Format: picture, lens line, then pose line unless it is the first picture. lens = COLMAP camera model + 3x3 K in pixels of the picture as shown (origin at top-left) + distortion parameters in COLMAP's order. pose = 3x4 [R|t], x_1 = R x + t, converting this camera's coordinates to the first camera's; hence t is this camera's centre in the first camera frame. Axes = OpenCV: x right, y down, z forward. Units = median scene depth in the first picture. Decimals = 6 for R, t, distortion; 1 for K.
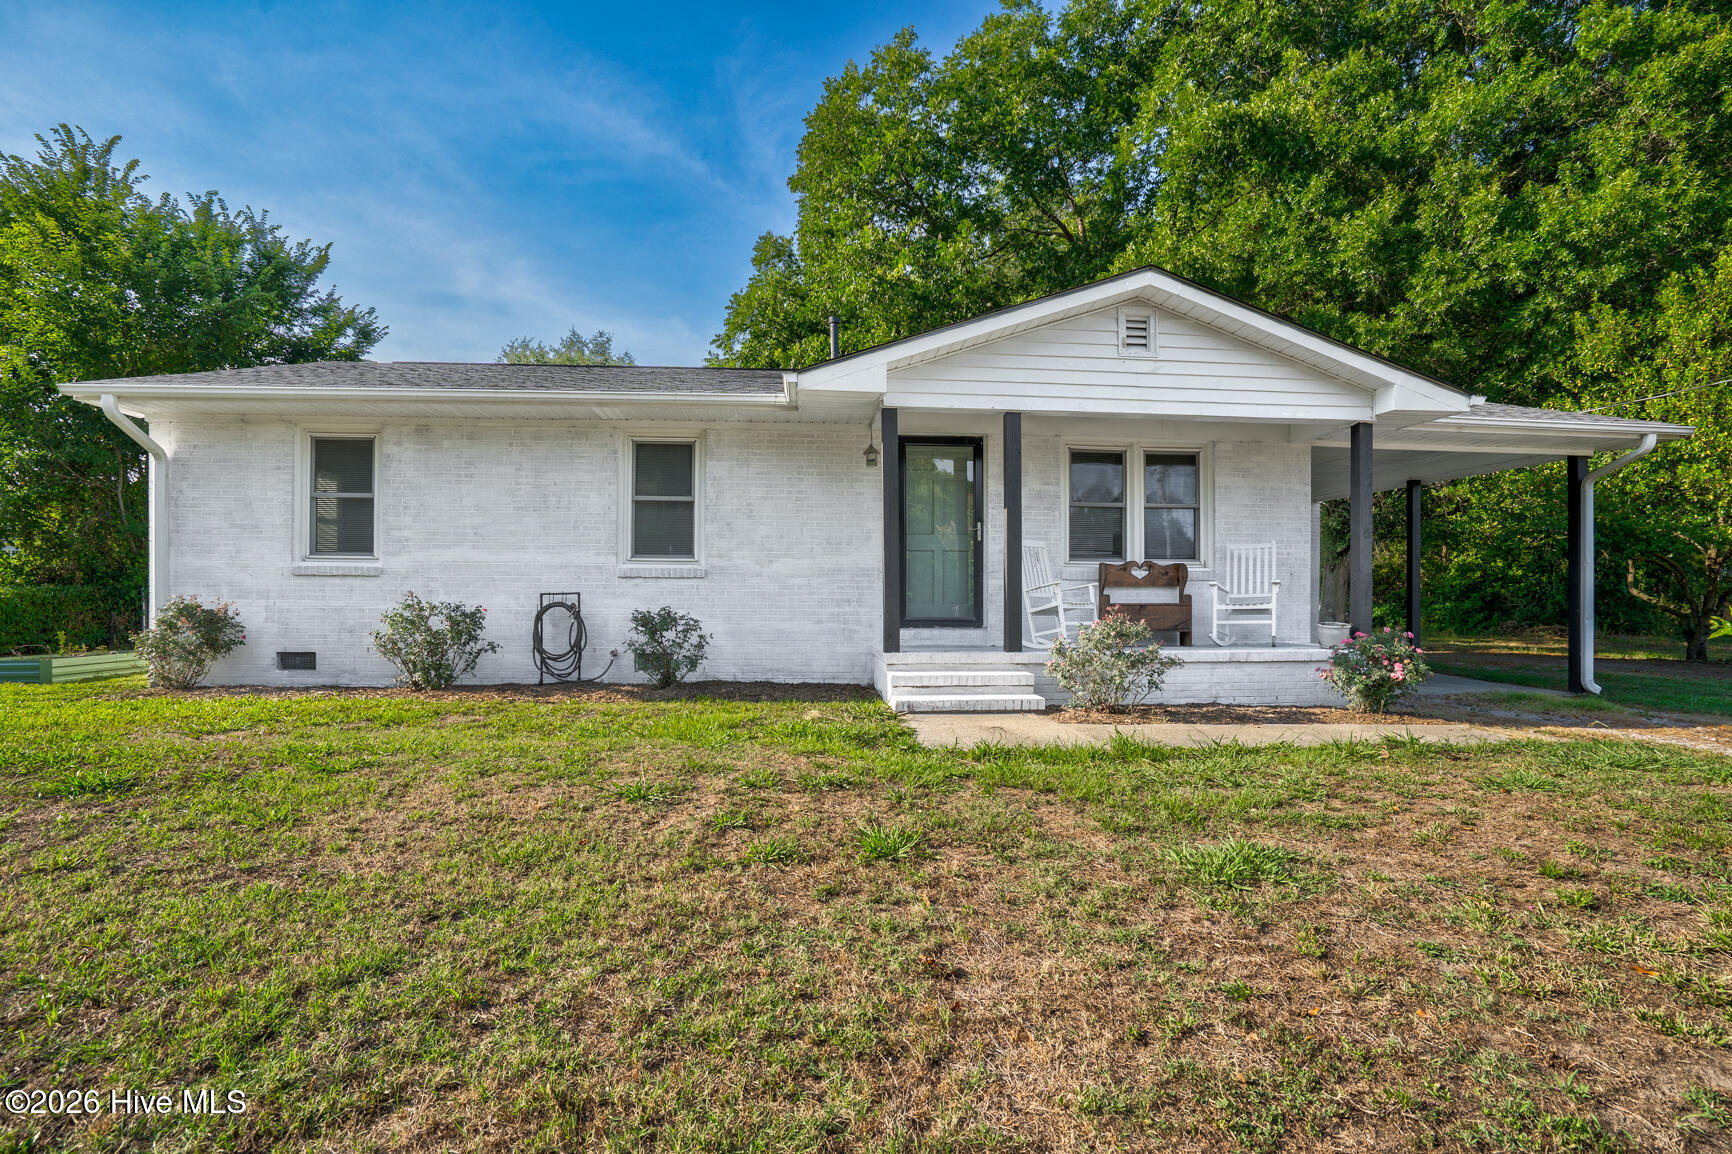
lens RADIAL K [[815.1, 0, 869.3], [0, 815.1, 588.1], [0, 0, 1]] dist [-0.012423, 0.000847]
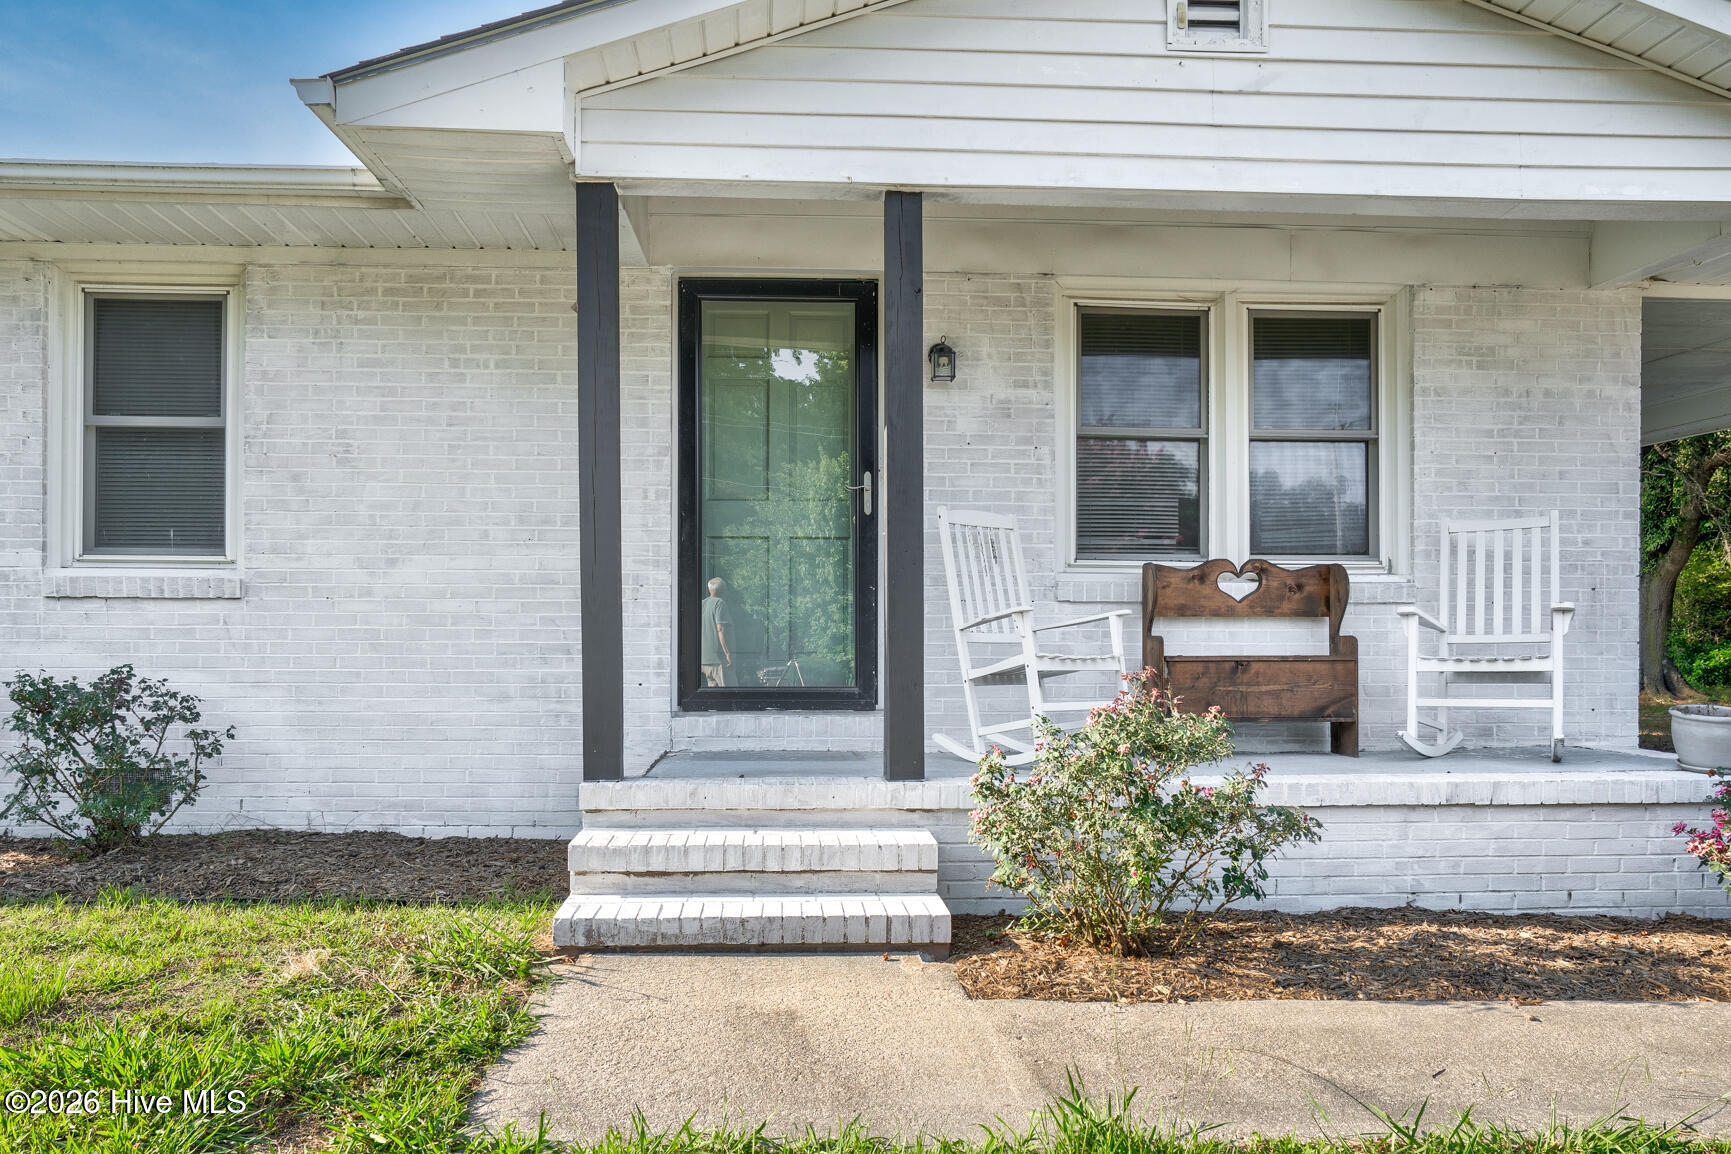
lens RADIAL K [[1175.5, 0, 861.2], [0, 1175.5, 614.9], [0, 0, 1]] dist [0.006000, 0.004719]
pose [[0.998954, -0.000364, -0.045716, 0.164394], [0.000349, 1.000000, -0.000341, -0.003389], [0.045716, 0.000324, 0.998954, 0.370193]]
